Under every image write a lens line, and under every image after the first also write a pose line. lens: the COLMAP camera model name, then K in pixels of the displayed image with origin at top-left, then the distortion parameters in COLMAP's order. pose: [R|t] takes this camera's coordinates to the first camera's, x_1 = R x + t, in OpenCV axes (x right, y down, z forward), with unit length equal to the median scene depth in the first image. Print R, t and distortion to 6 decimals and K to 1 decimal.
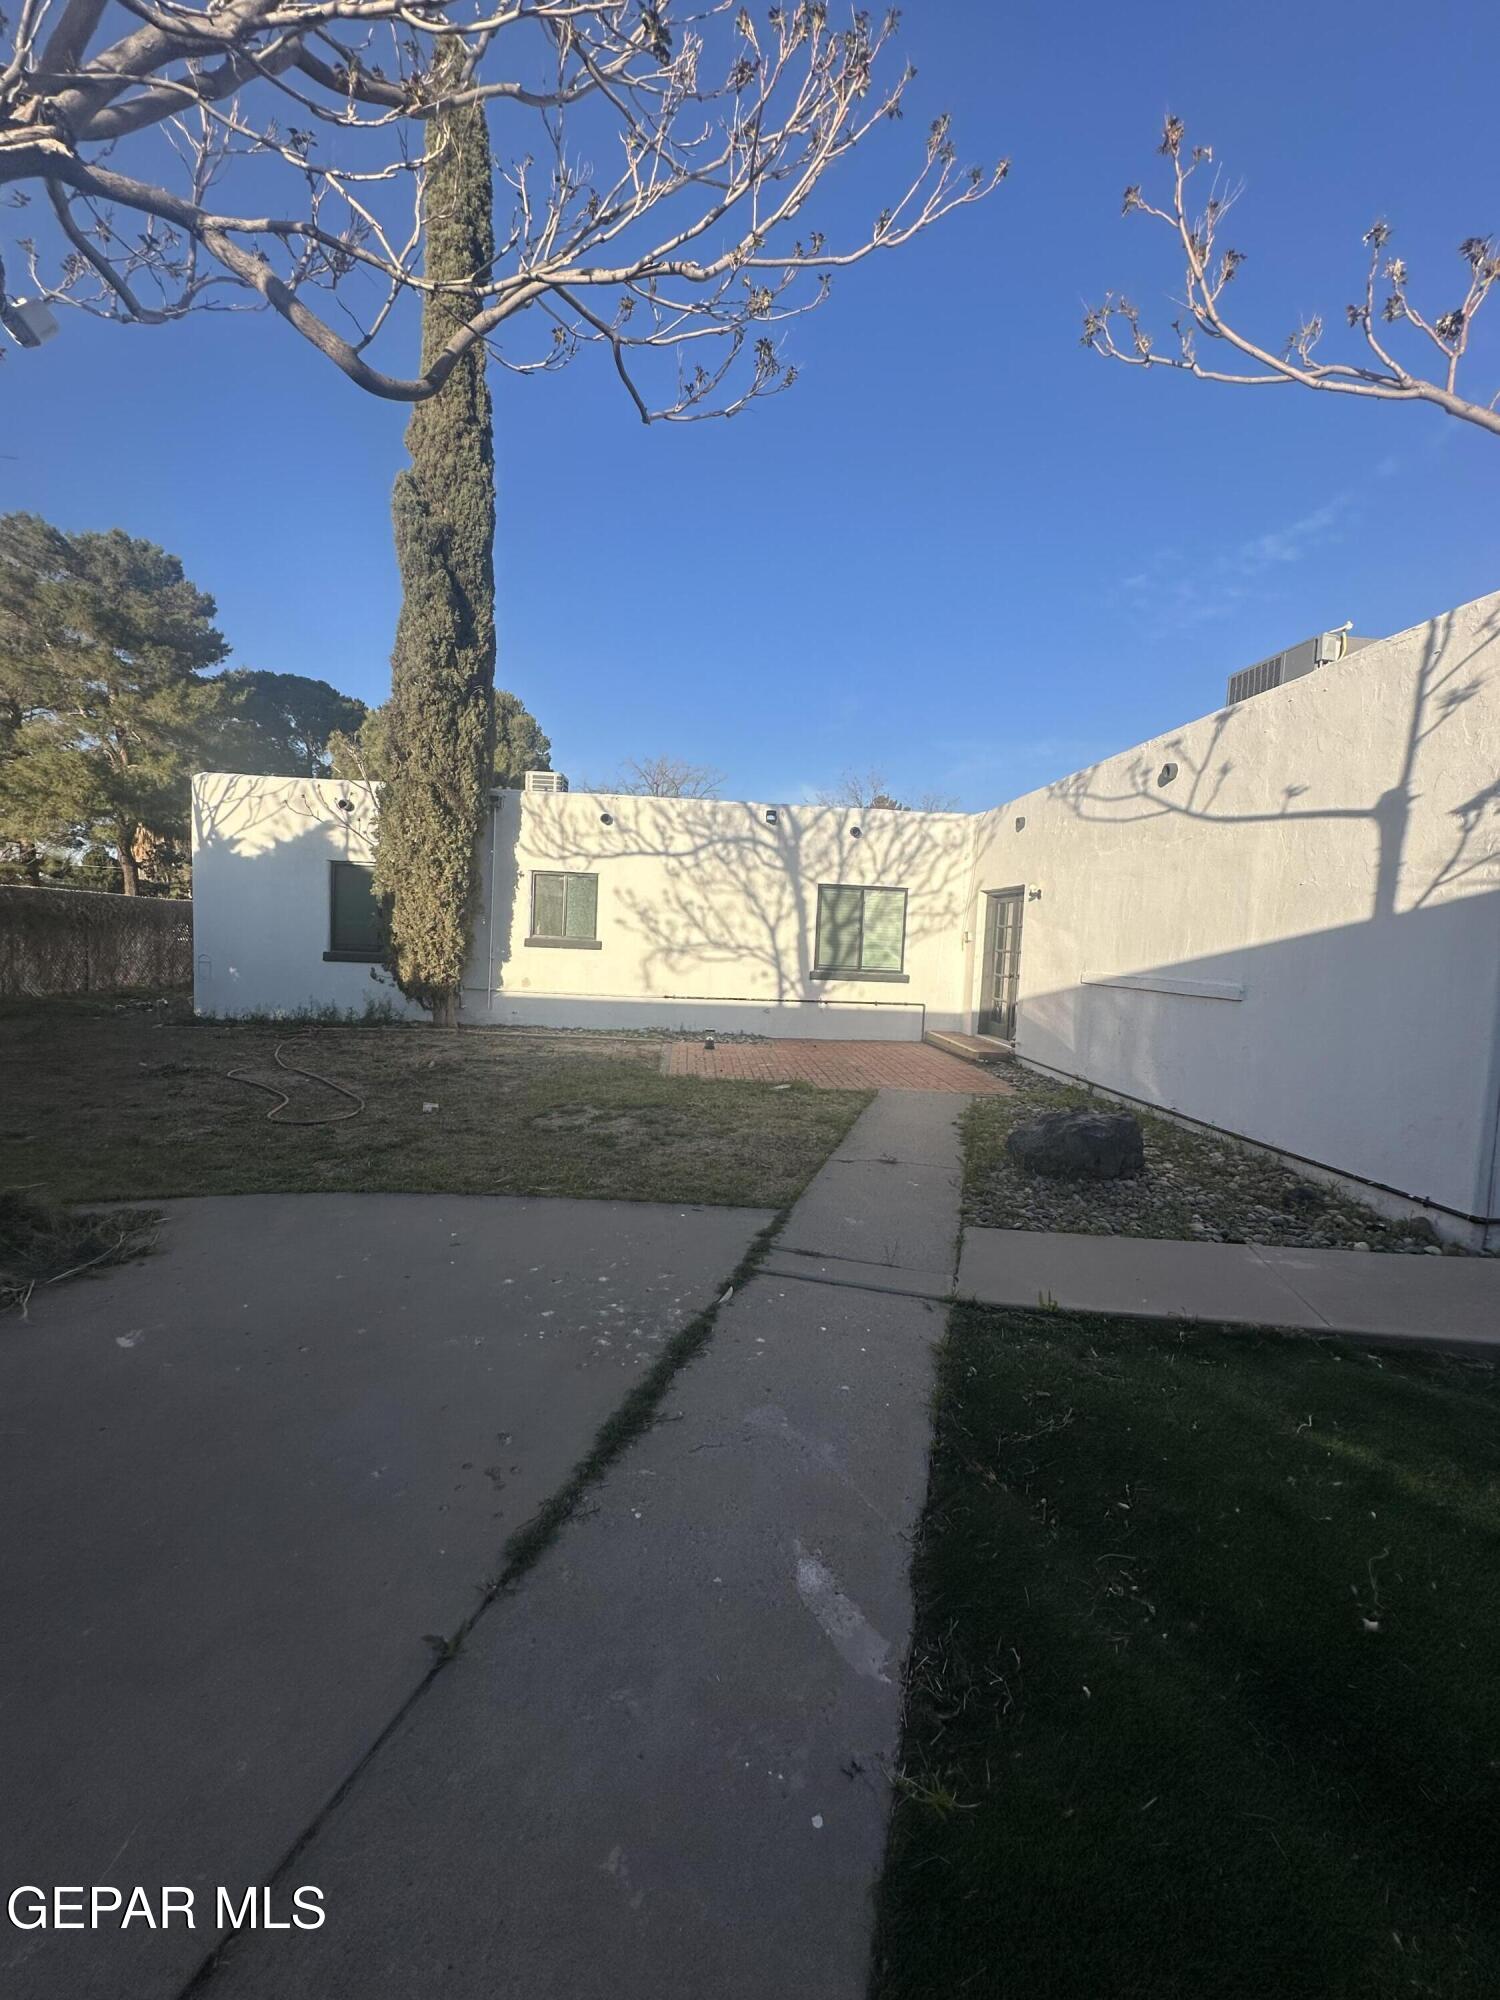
lens RADIAL K [[798.2, 0, 729.6], [0, 798.2, 1014.9], [0, 0, 1]] dist [0.000252, 0.000317]
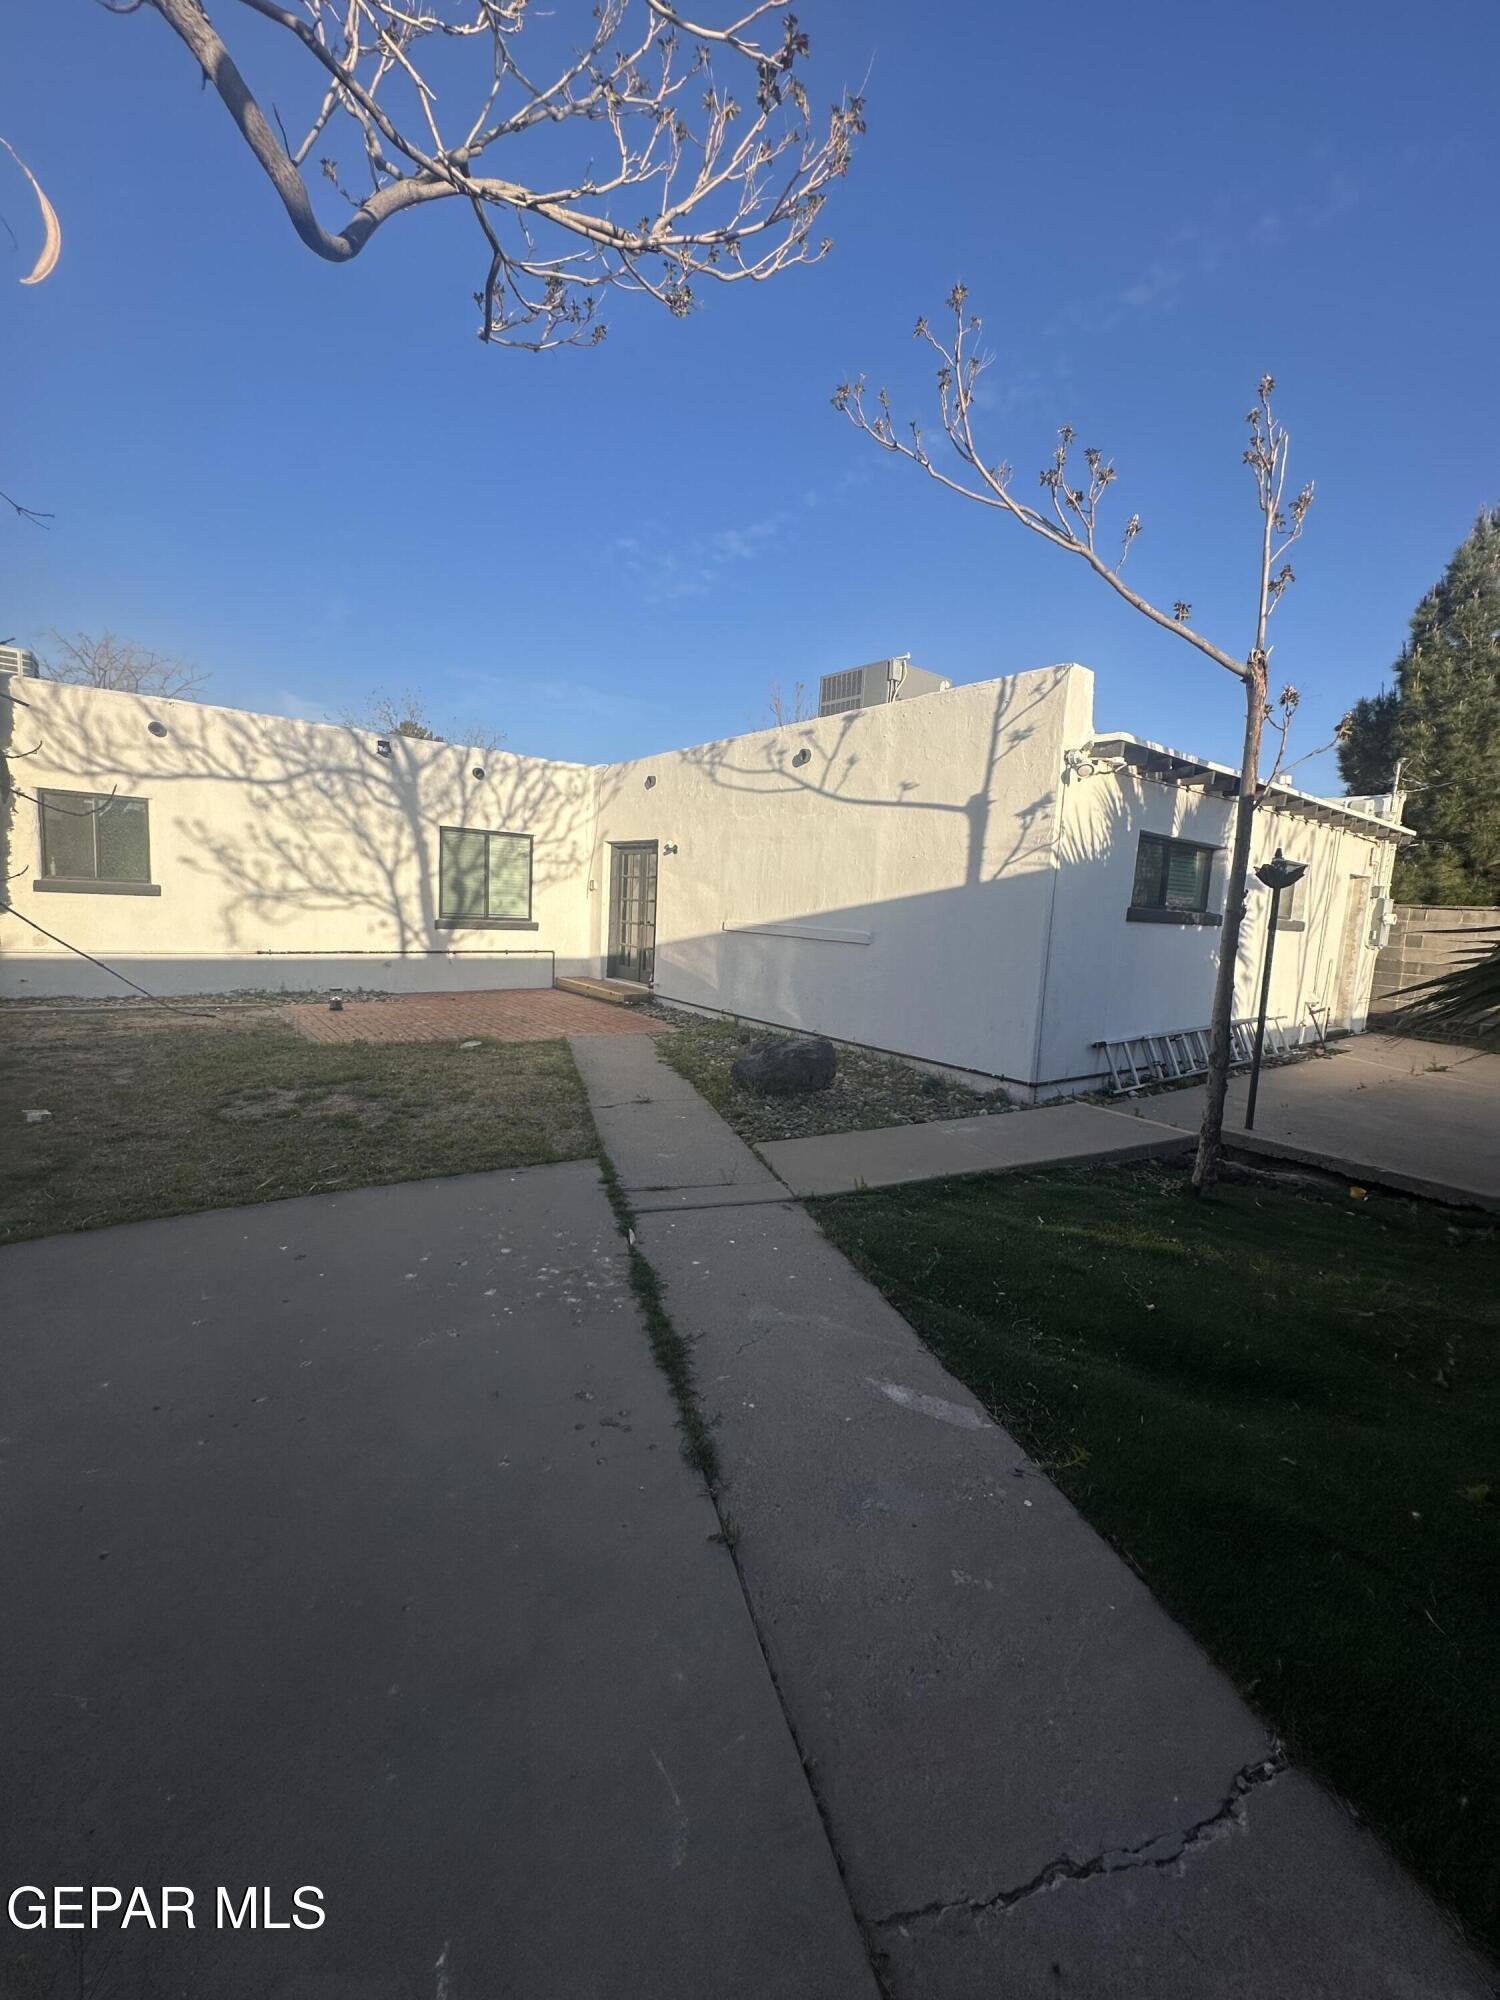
lens RADIAL K [[798.2, 0, 751.5], [0, 798.2, 1019.9], [0, 0, 1]] dist [0.000252, 0.000317]
pose [[0.834115, -0.079838, 0.545782, -0.223752], [0.036162, 0.995256, 0.090321, -0.017843], [-0.550404, -0.055602, 0.833045, 0.010278]]
